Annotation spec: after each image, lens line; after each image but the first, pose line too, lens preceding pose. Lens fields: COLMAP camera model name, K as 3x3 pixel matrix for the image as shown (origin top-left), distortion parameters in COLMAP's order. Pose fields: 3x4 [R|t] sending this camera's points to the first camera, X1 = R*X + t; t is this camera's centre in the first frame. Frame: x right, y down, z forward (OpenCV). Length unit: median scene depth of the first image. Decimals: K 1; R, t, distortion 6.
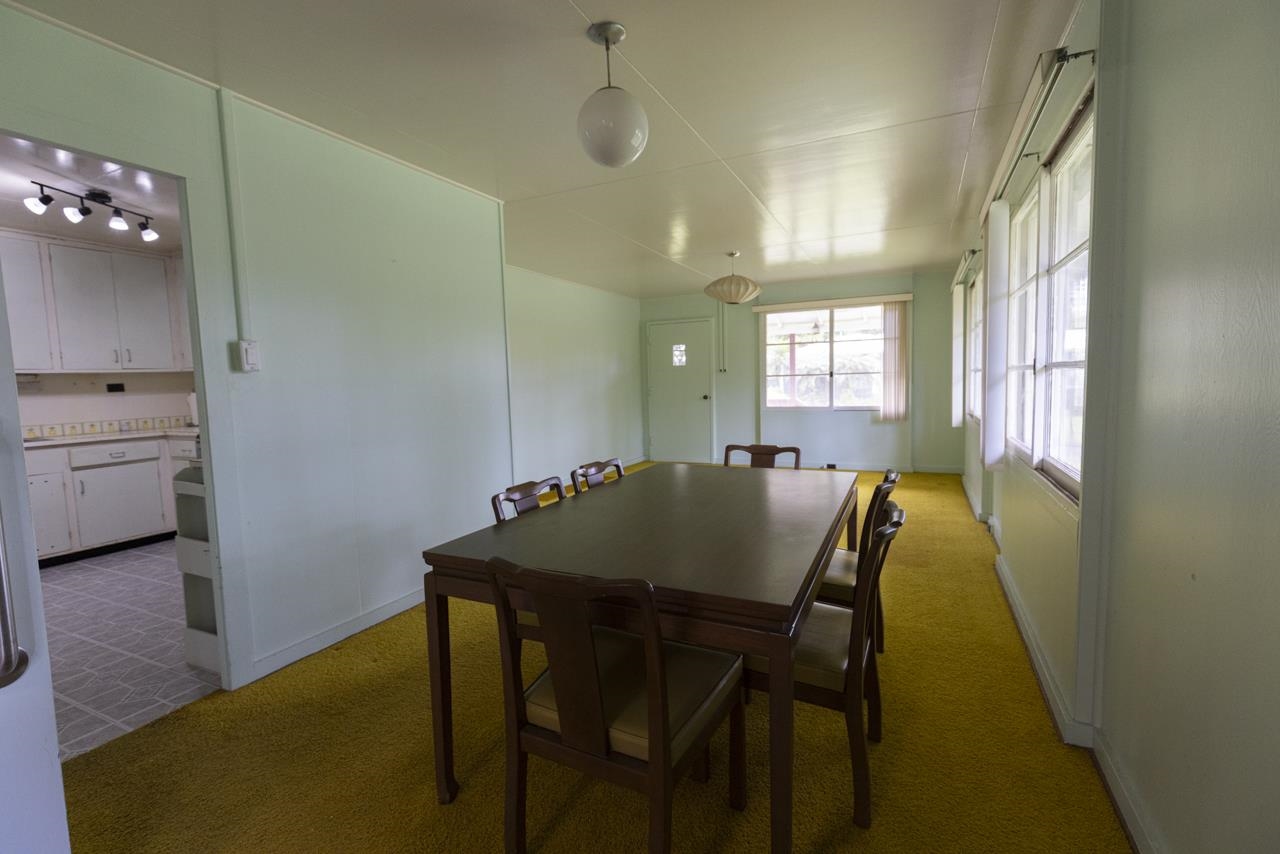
lens RADIAL K [[570.5, 0, 640.9], [0, 570.5, 422.1], [0, 0, 1]] dist [0.006924, -0.001315]
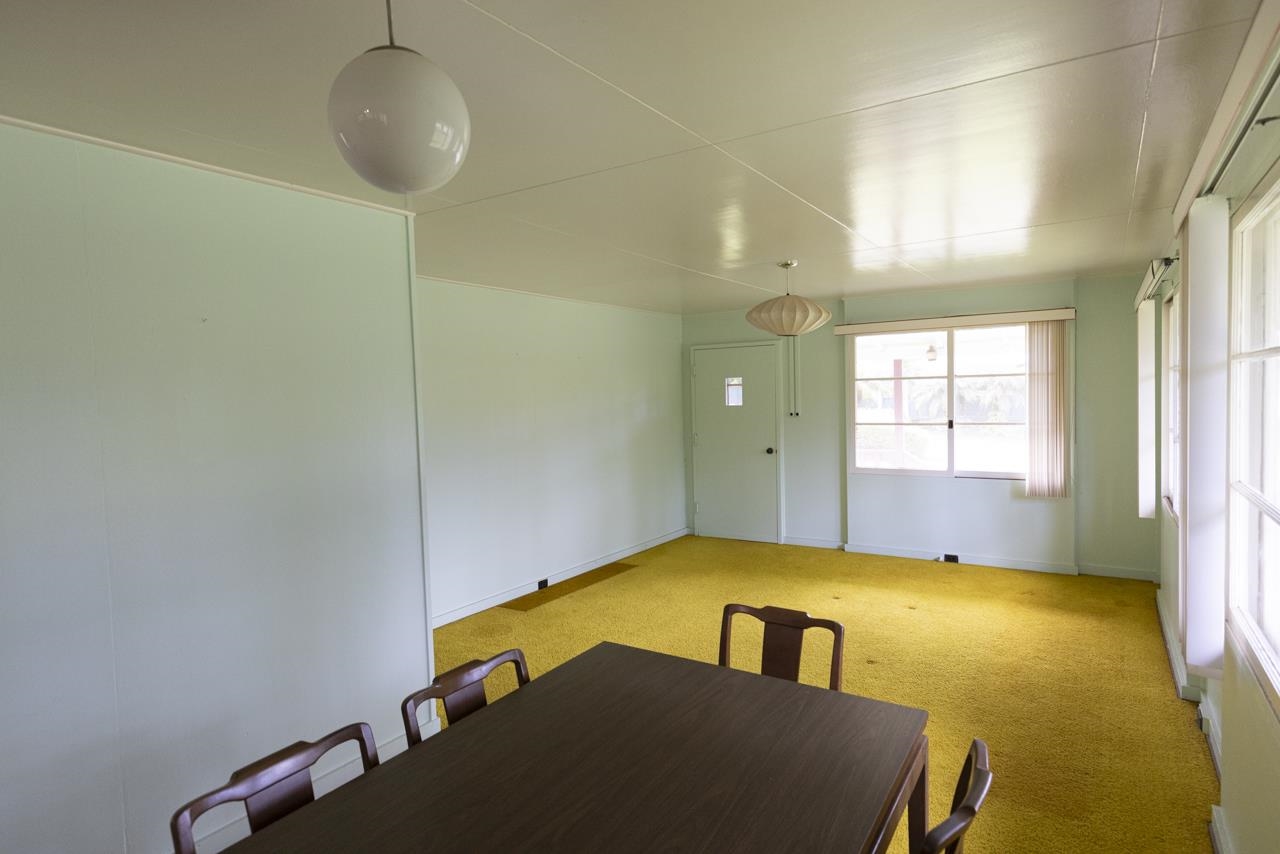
lens RADIAL K [[706.7, 0, 637.1], [0, 706.7, 422.9], [0, 0, 1]] dist [-0.001940, 0.003460]
pose [[0.991414, 0.005593, -0.130640, 0.084130], [-0.008905, 0.999653, -0.024780, -0.073123], [0.130456, 0.025730, 0.991120, 0.127627]]
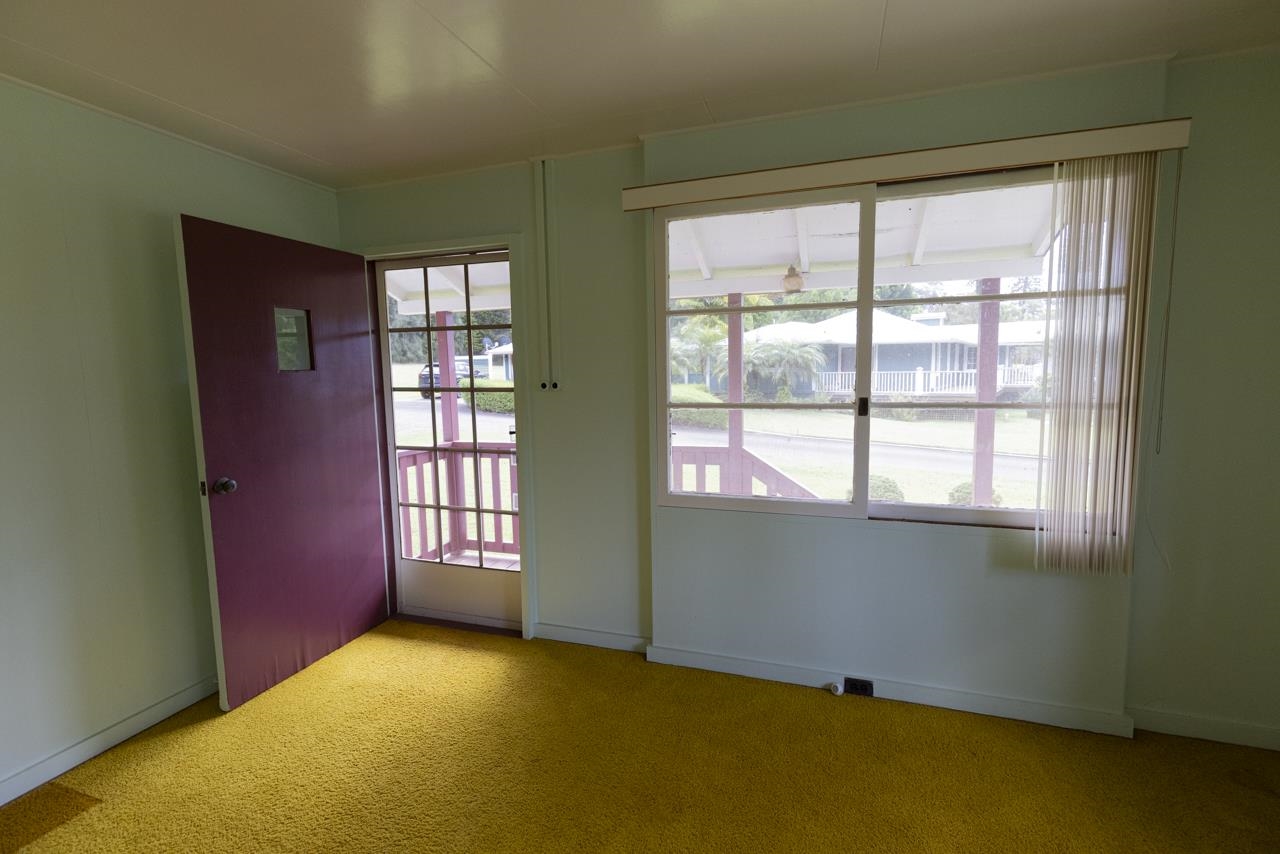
lens RADIAL K [[570.5, 0, 638.3], [0, 570.5, 426.6], [0, 0, 1]] dist [0.006924, -0.001315]
pose [[0.992652, -0.002659, 0.120973, 0.204070], [-0.000768, 0.999600, 0.028273, -0.097869], [-0.121000, -0.028158, 0.992253, 0.839034]]
